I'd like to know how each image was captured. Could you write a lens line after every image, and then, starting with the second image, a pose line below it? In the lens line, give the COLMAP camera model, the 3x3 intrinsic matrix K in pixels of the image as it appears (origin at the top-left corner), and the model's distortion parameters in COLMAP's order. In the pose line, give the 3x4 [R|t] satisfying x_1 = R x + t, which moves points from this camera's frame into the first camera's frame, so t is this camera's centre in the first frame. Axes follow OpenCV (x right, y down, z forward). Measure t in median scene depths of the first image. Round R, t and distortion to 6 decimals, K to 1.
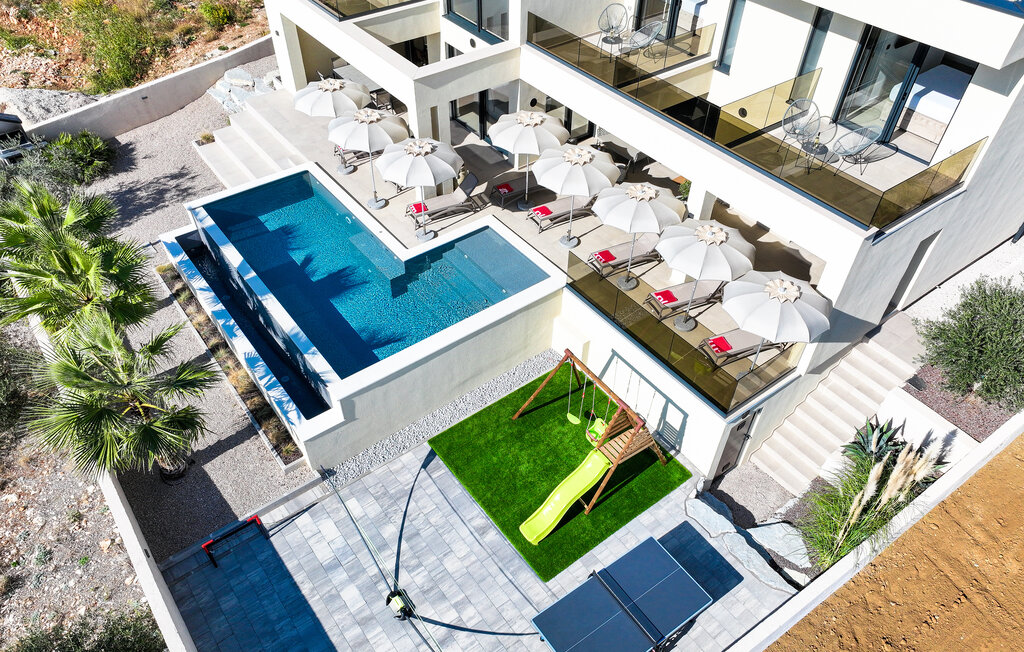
lens RADIAL K [[732.5, 0, 516.1], [0, 732.5, 354.4], [0, 0, 1]] dist [-0.002216, -0.003001]
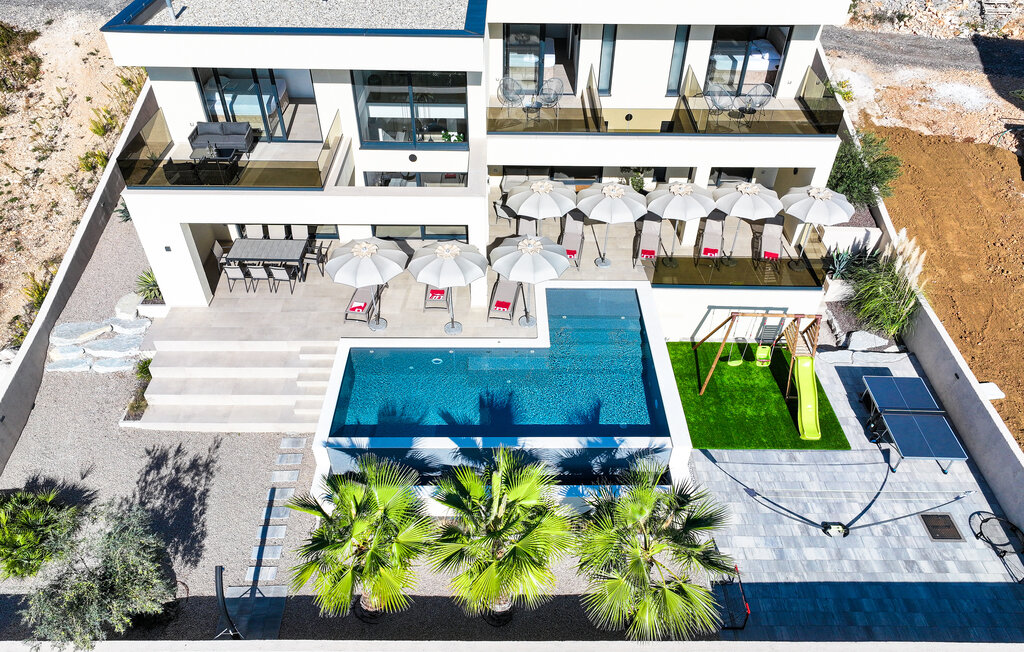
lens RADIAL K [[724.9, 0, 514.9], [0, 724.9, 344.7], [0, 0, 1]] dist [0.001475, 0.000529]
pose [[0.597576, -0.536922, 0.595498, -0.975640], [0.566260, 0.808417, 0.160661, -0.394448], [-0.567673, 0.241199, 0.787128, 0.231599]]
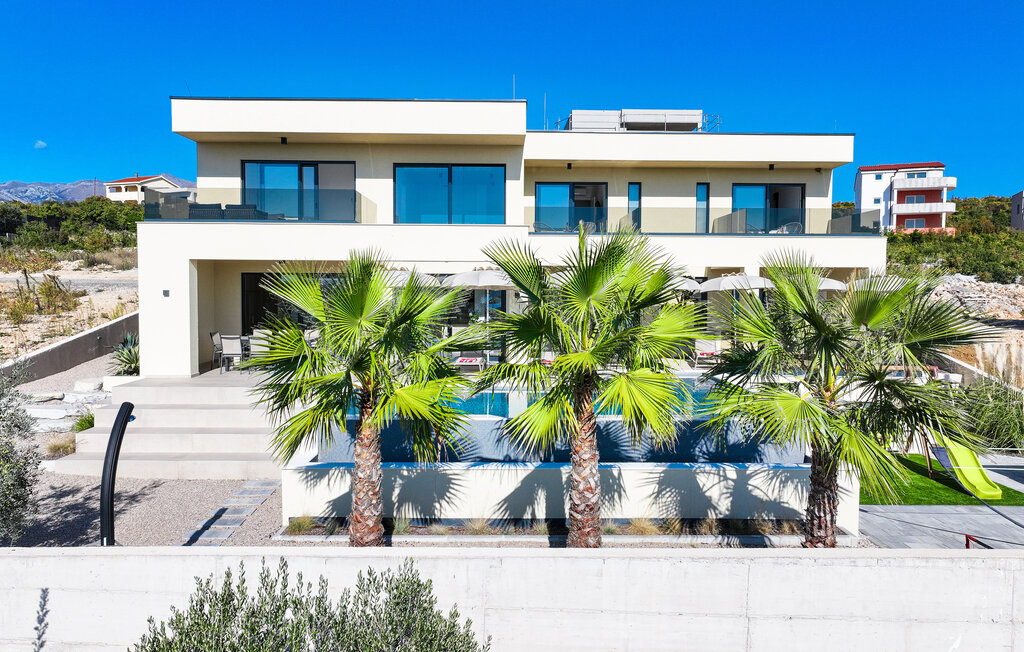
lens RADIAL K [[717.8, 0, 514.3], [0, 717.8, 327.8], [0, 0, 1]] dist [-0.000490, 0.000340]
pose [[0.592410, -0.049036, 0.804143, -1.063023], [0.574421, 0.725571, -0.378929, 0.088044], [-0.564882, 0.686398, 0.458003, 0.760539]]
